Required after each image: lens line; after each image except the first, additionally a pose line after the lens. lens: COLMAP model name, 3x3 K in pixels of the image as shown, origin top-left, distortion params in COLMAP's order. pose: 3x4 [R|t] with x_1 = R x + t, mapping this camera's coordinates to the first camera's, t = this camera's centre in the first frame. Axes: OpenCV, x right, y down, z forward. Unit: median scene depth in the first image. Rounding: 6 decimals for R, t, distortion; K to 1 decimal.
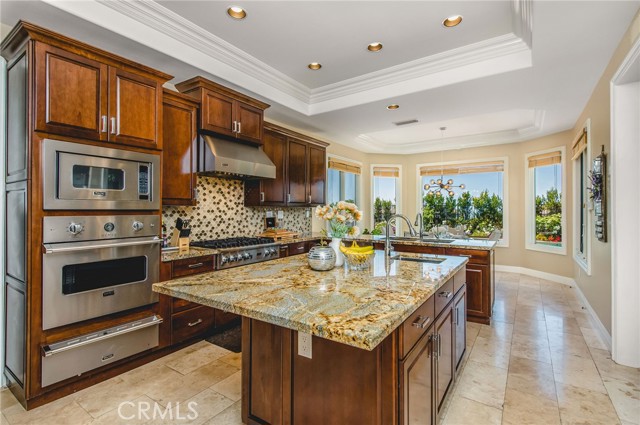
lens RADIAL K [[310.2, 0, 318.6], [0, 310.2, 211.9], [0, 0, 1]] dist [0.020783, 0.000139]
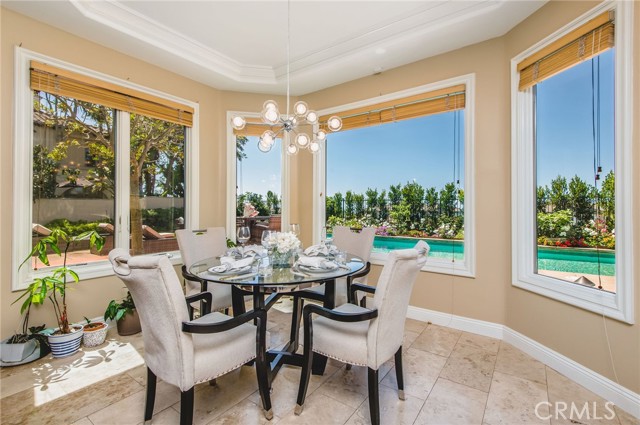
lens RADIAL K [[291.0, 0, 320.1], [0, 291.0, 208.1], [0, 0, 1]] dist [0.016838, 0.000146]
pose [[0.999539, 0.003719, -0.030132, 0.185139], [-0.003890, 0.999977, -0.005631, 0.007909], [0.030111, 0.005746, 0.999530, 0.266978]]
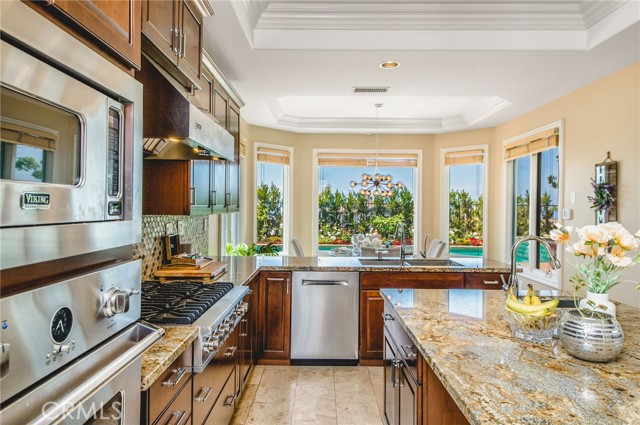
lens RADIAL K [[437.2, 0, 320.2], [0, 437.2, 212.1], [0, 0, 1]] dist [0.000931, -0.000149]
pose [[0.829961, 0.002882, 0.557814, -0.116823], [-0.009332, 0.999918, 0.008719, -0.009947], [-0.557744, -0.012442, 0.829920, 0.090975]]
